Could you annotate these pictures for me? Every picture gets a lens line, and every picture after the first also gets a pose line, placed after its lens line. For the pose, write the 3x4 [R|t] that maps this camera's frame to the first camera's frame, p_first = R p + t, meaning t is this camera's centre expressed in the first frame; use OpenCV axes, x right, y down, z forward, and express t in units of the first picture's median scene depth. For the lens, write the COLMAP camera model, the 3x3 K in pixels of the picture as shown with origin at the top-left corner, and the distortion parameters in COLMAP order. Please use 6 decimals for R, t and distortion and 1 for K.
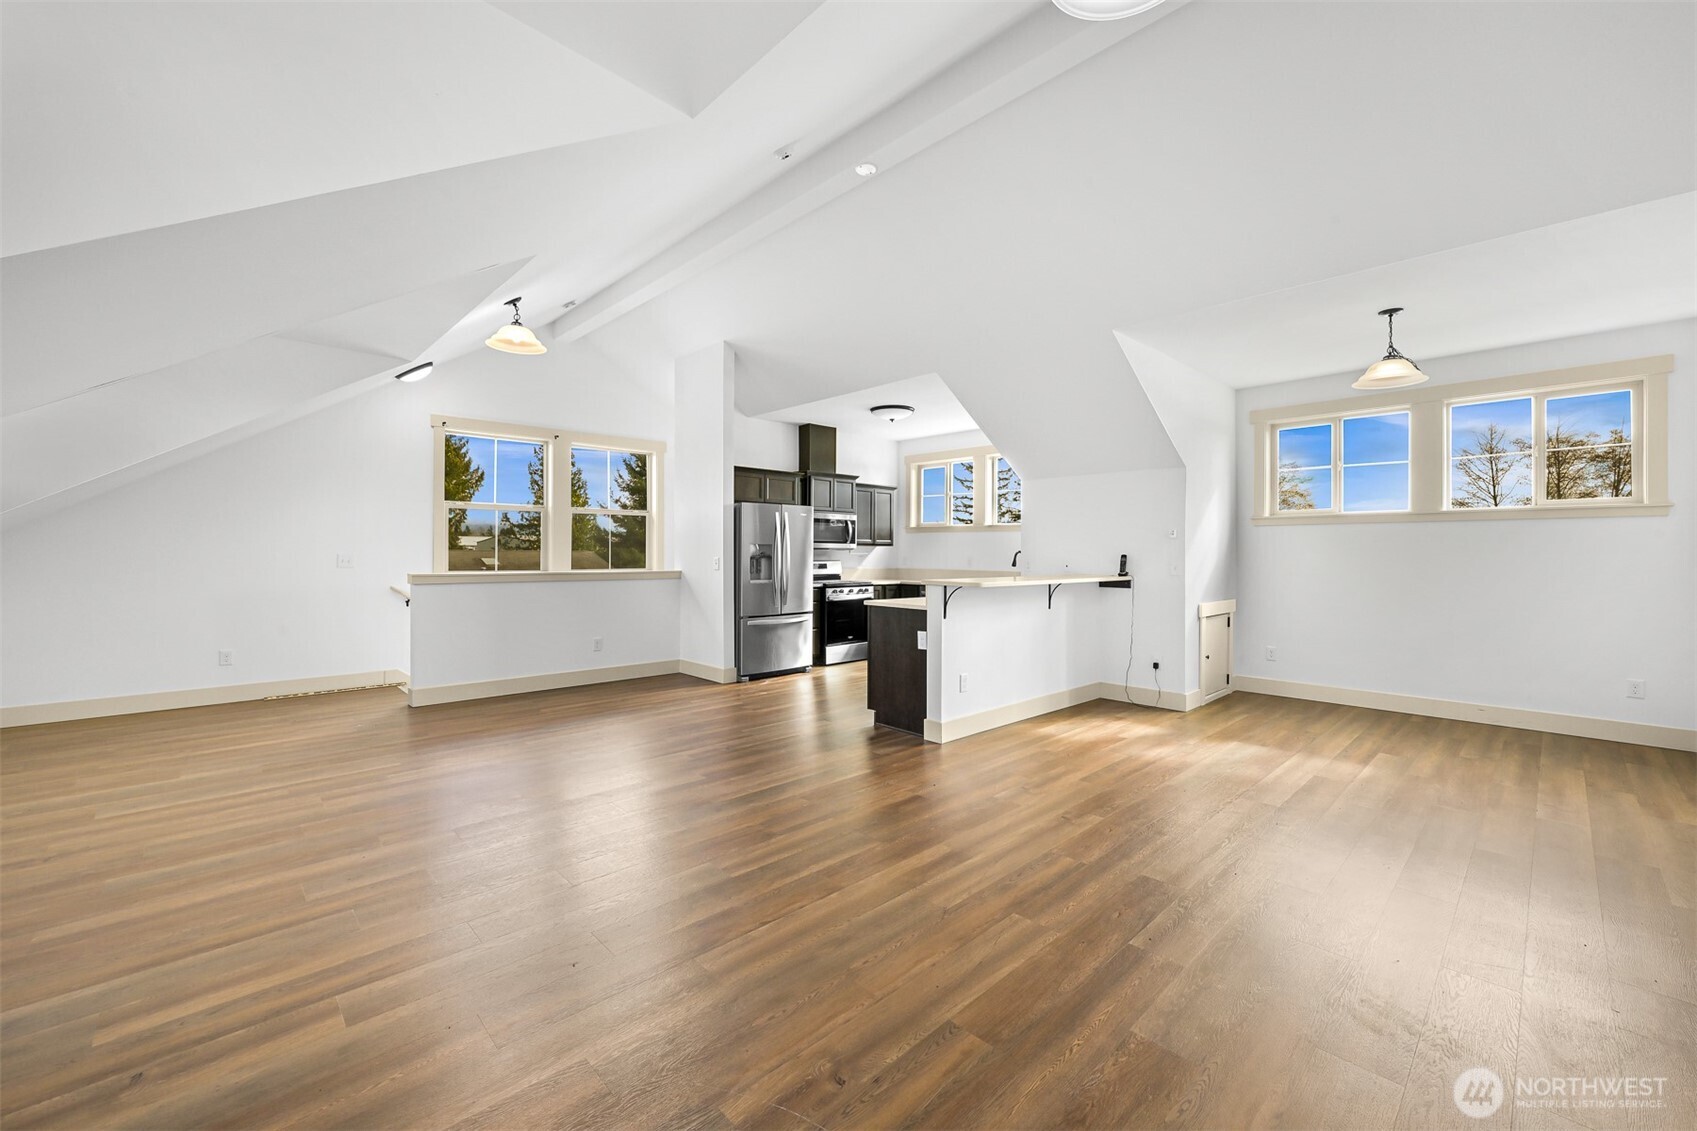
lens RADIAL K [[673.6, 0, 847.9], [0, 673.6, 553.7], [0, 0, 1]] dist [-0.002907, 0.000666]
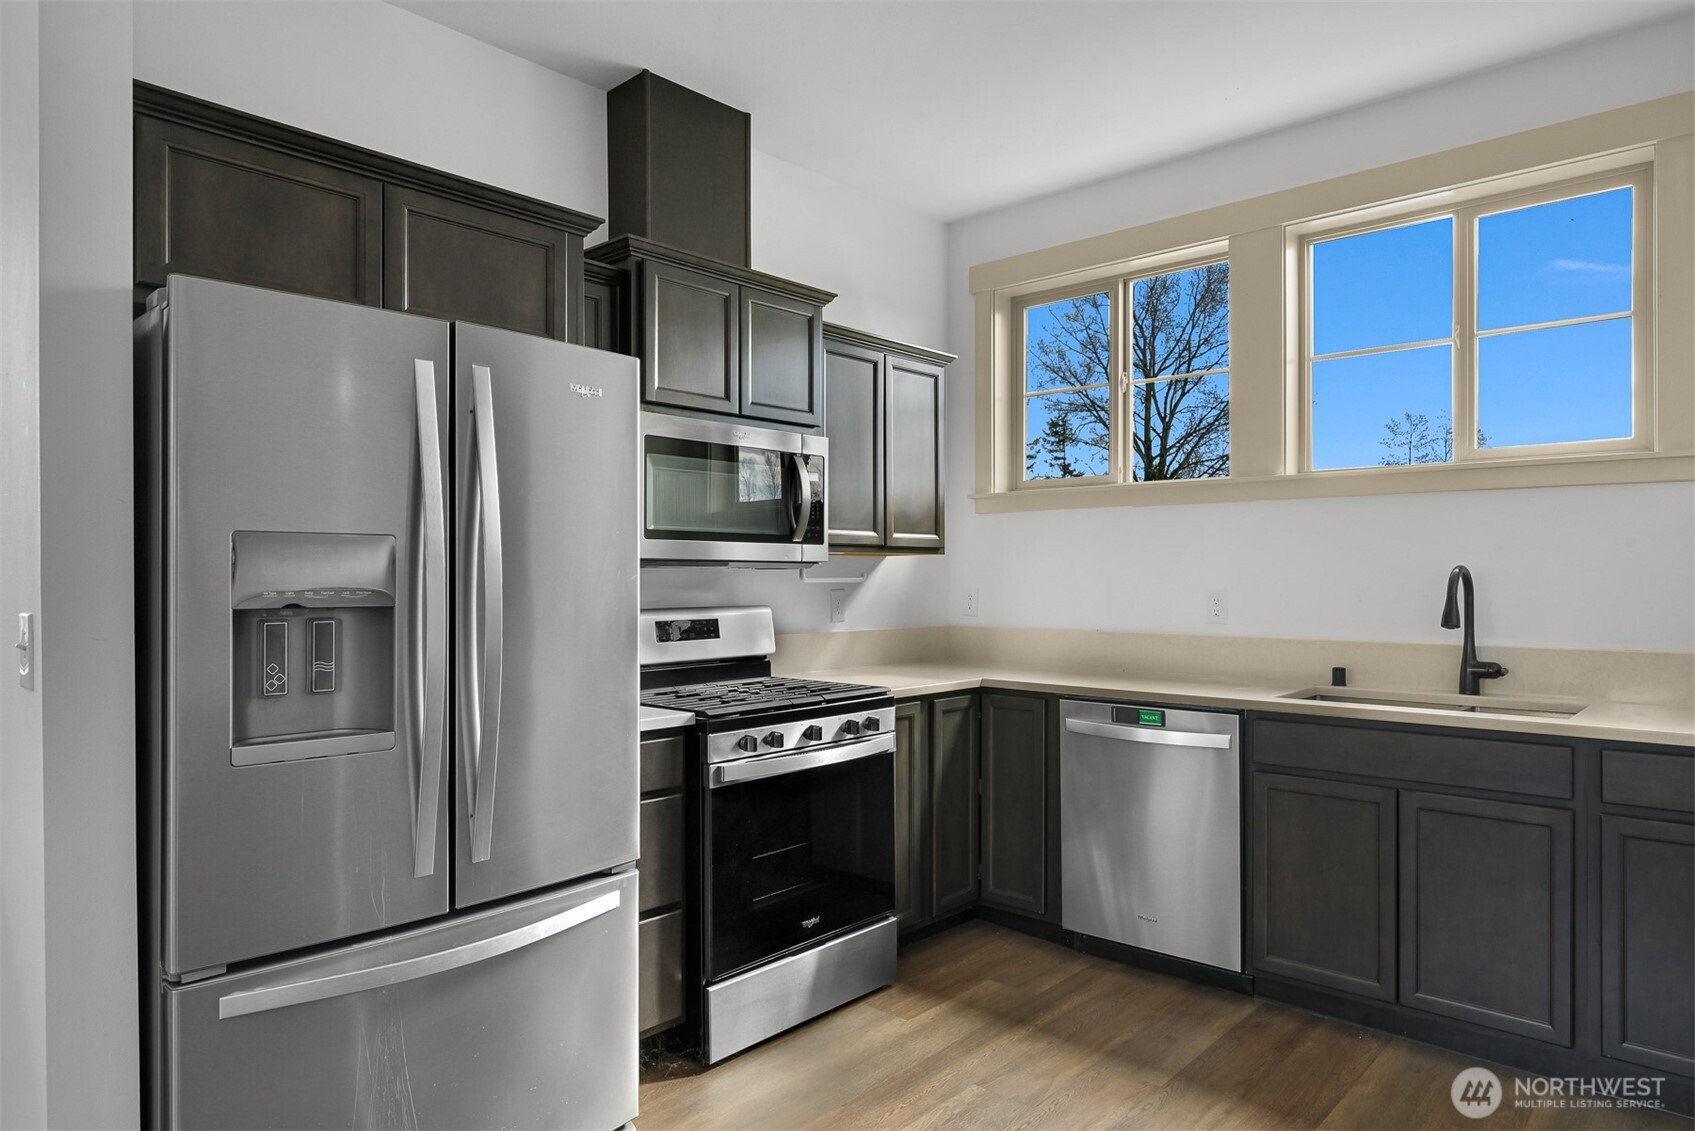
lens RADIAL K [[1022.4, 0, 851.5], [0, 1022.4, 573.3], [0, 0, 1]] dist [-0.033424, -0.001857]
pose [[0.997265, -0.007225, 0.073554, -0.008703], [0.007530, 0.999964, -0.003876, -0.001594], [-0.073523, 0.004419, 0.997284, 0.633678]]
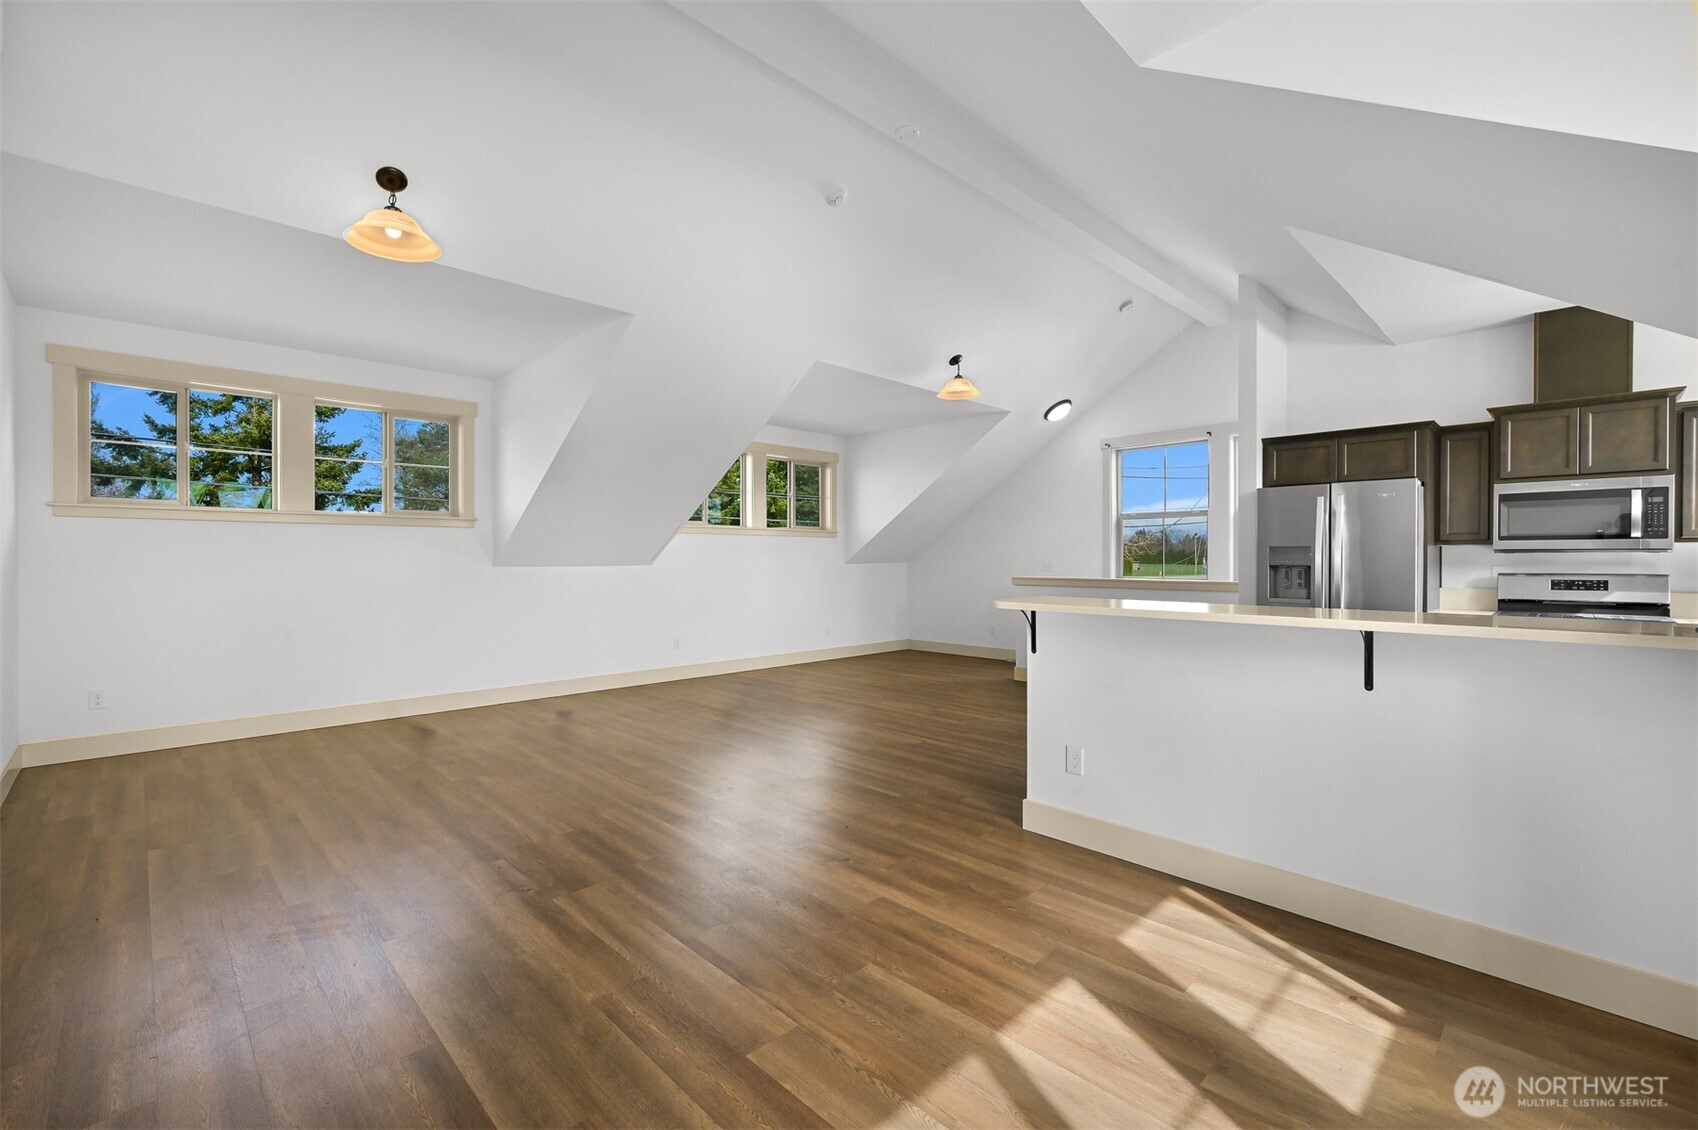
lens RADIAL K [[724.0, 0, 854.6], [0, 724.0, 564.9], [0, 0, 1]] dist [0.000614, -0.000019]
pose [[0.021755, 0.006397, -0.999743, 0.520621], [0.001066, 0.999979, 0.006422, -0.000298], [0.999763, -0.001205, 0.021748, 0.469131]]
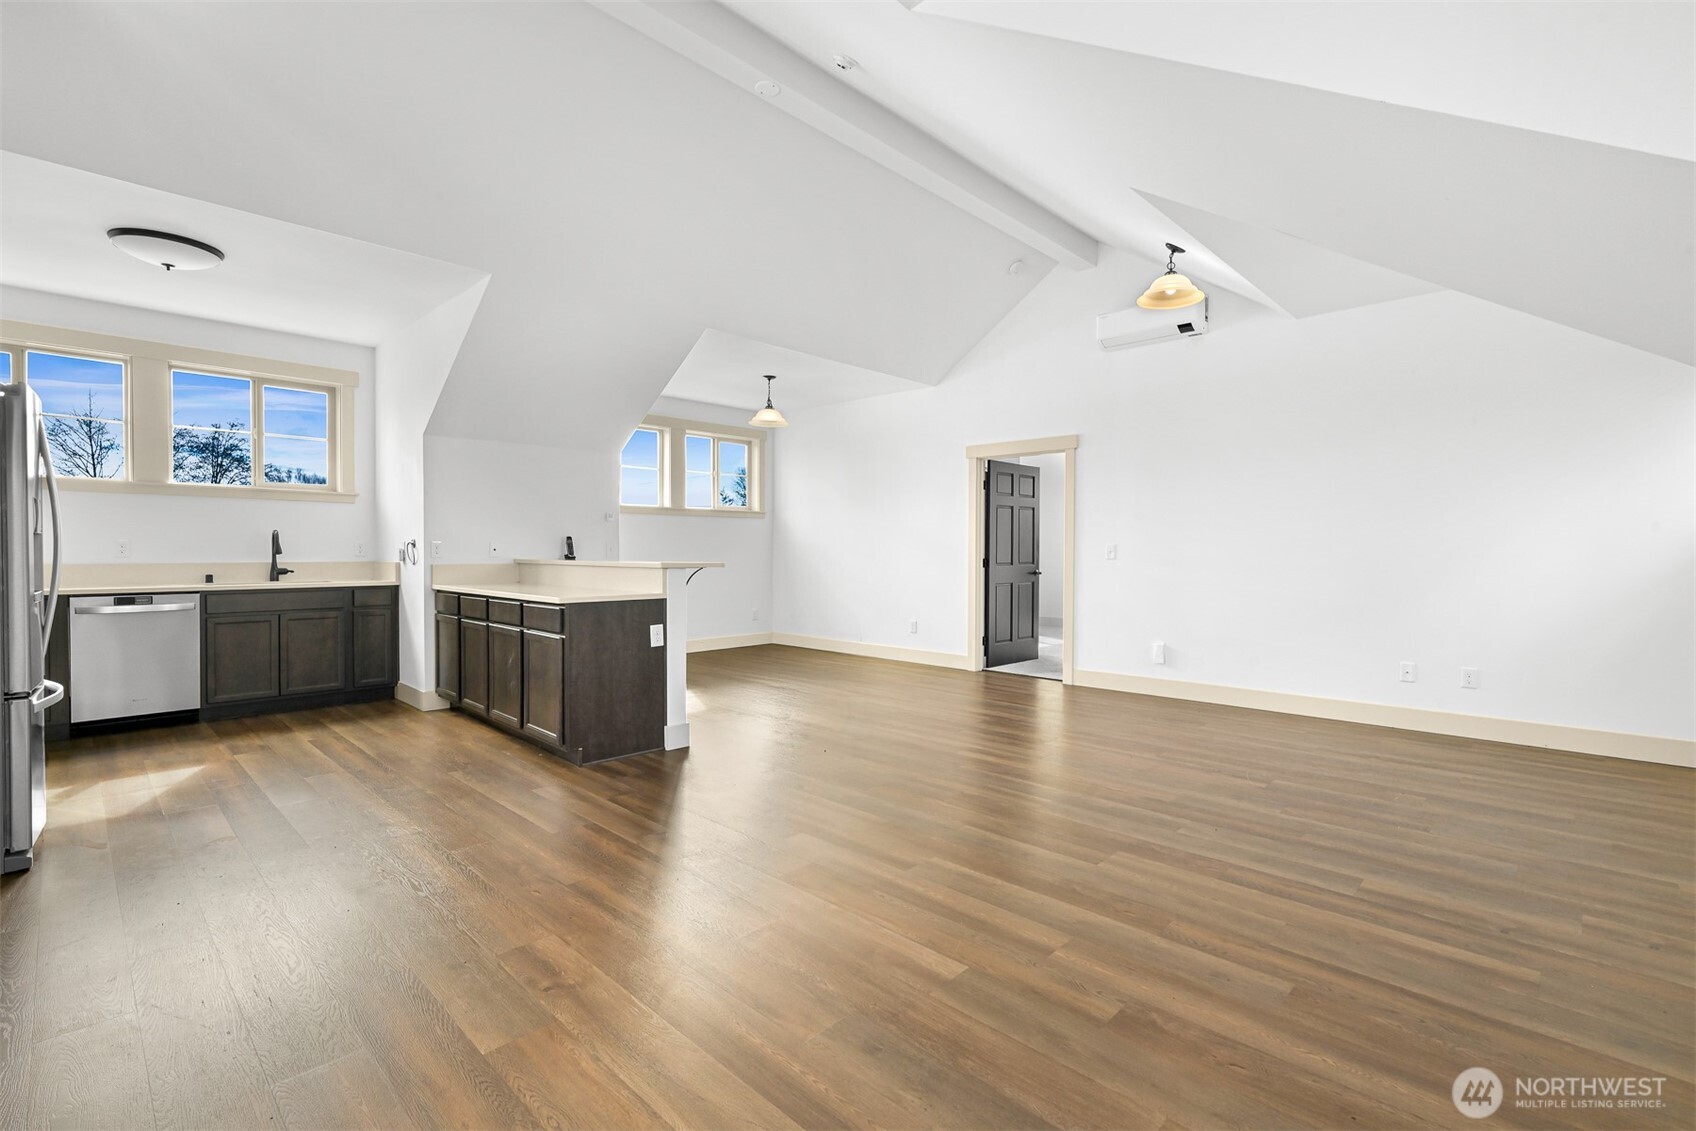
lens RADIAL K [[759.7, 0, 848.8], [0, 759.7, 555.0], [0, 0, 1]] dist [0.022466, 0.000115]
pose [[-0.037567, -0.023211, 0.999024, -0.510675], [-0.001525, 0.999730, 0.023170, 0.002125], [-0.999293, -0.000653, -0.037592, 0.476234]]
